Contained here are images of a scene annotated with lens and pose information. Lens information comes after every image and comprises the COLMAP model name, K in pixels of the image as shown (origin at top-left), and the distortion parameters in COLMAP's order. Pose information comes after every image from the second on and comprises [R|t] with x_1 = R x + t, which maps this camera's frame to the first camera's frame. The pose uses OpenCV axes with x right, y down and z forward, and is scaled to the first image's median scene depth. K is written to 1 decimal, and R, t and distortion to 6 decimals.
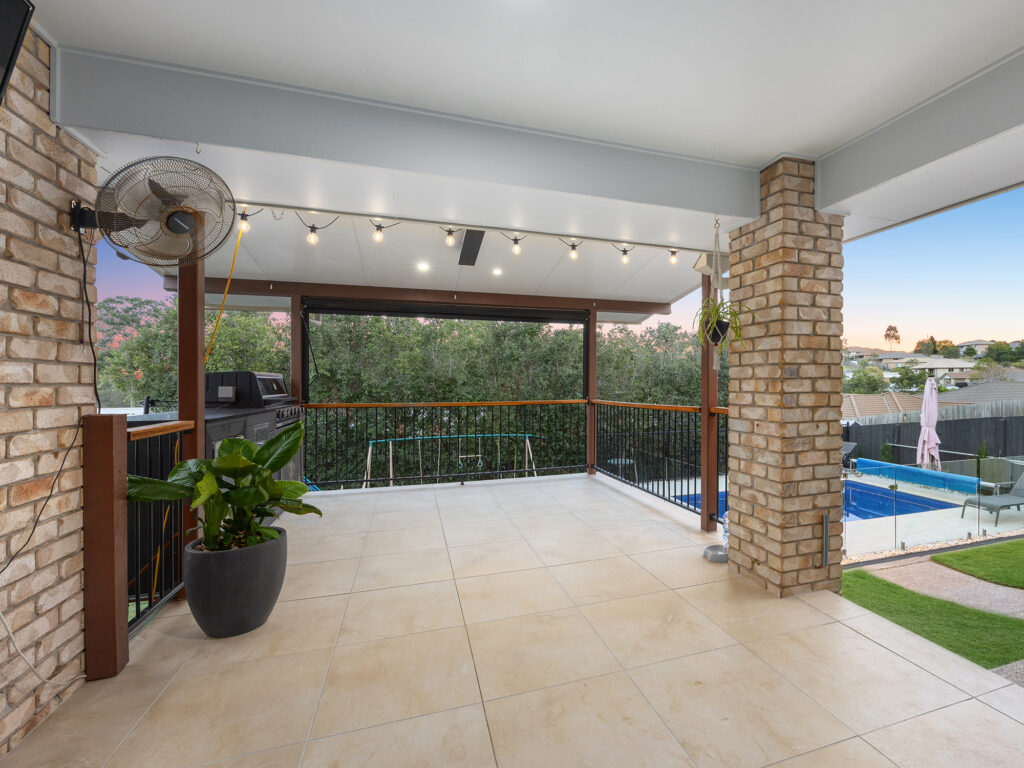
lens RADIAL K [[461.2, 0, 566.6], [0, 461.2, 380.3], [0, 0, 1]] dist [-0.003604, -0.000012]
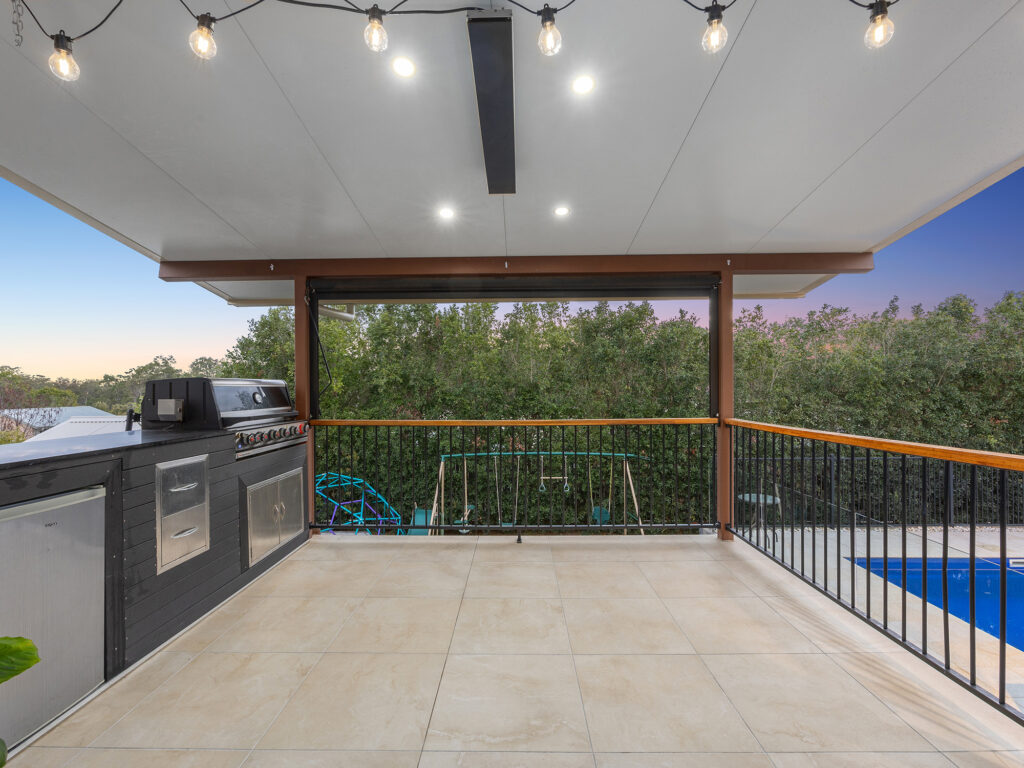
lens RADIAL K [[461.2, 0, 508.8], [0, 461.2, 378.7], [0, 0, 1]] dist [-0.003604, -0.000012]
pose [[0.940924, -0.009261, -0.338490, -0.005230], [0.005079, 0.999899, -0.013237, -0.002264], [0.338579, 0.010736, 0.940877, 0.194808]]
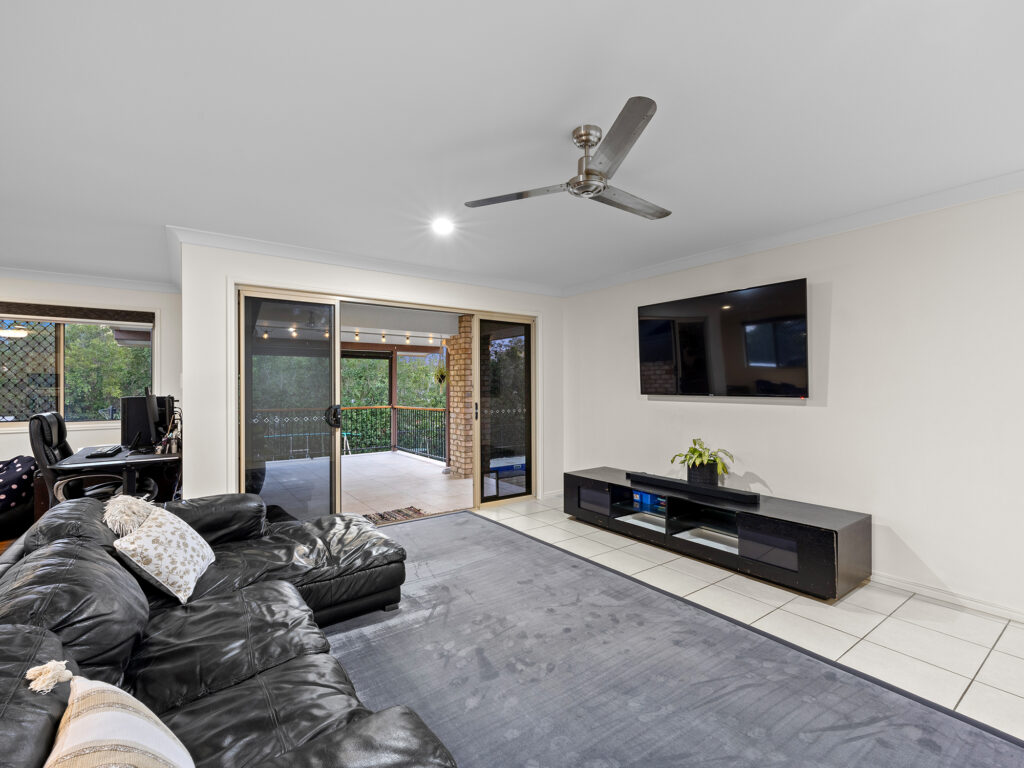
lens RADIAL K [[461.2, 0, 507.3], [0, 461.2, 387.1], [0, 0, 1]] dist [-0.003604, -0.000012]
pose [[0.959355, -0.000332, 0.282201, -0.013030], [-0.000222, 0.999998, 0.001932, -0.016300], [-0.282201, -0.001916, 0.959353, -0.408576]]
